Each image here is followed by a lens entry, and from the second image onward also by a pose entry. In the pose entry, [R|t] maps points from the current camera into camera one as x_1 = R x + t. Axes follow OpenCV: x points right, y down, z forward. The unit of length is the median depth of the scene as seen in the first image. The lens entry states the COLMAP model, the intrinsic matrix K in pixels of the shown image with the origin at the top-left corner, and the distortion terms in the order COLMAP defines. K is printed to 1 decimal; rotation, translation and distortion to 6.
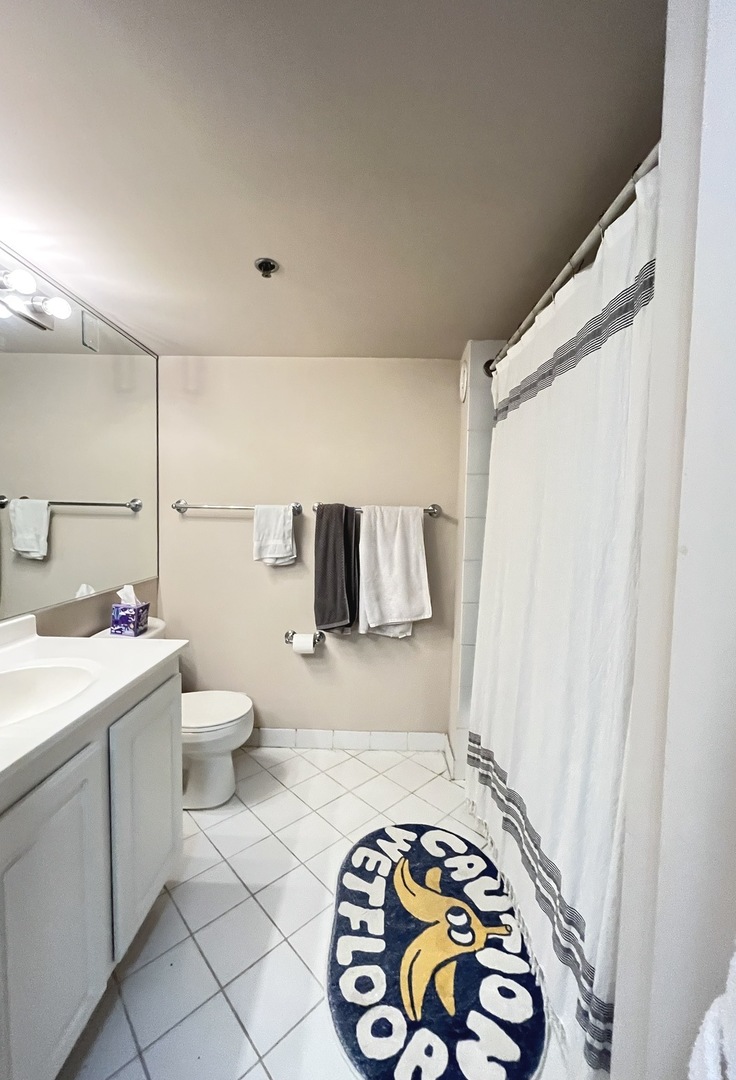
lens RADIAL K [[425.0, 0, 365.2], [0, 425.0, 541.1], [0, 0, 1]] dist [-0.002275, -0.000248]
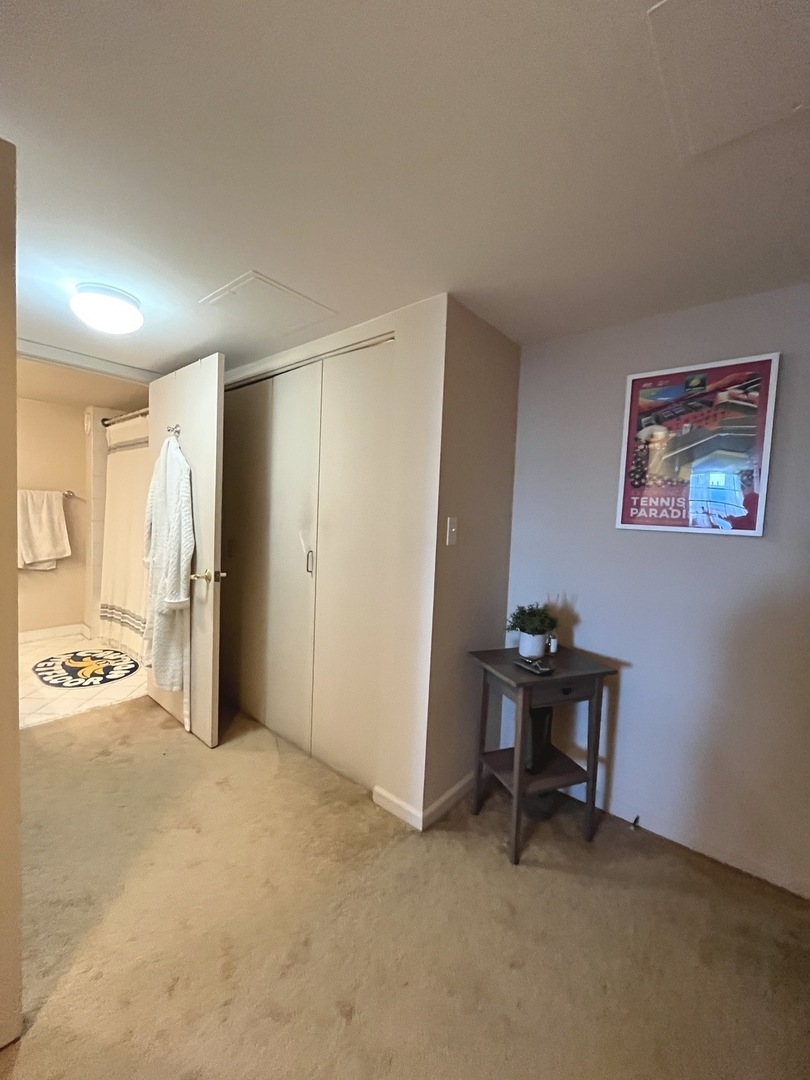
lens RADIAL K [[433.0, 0, 404.3], [0, 433.0, 538.8], [0, 0, 1]] dist [0.000140, 0.000012]
pose [[0.614695, -0.036250, 0.787932, -0.453351], [0.020149, 0.999339, 0.030257, 0.095638], [-0.788508, -0.002723, 0.615019, -1.331544]]
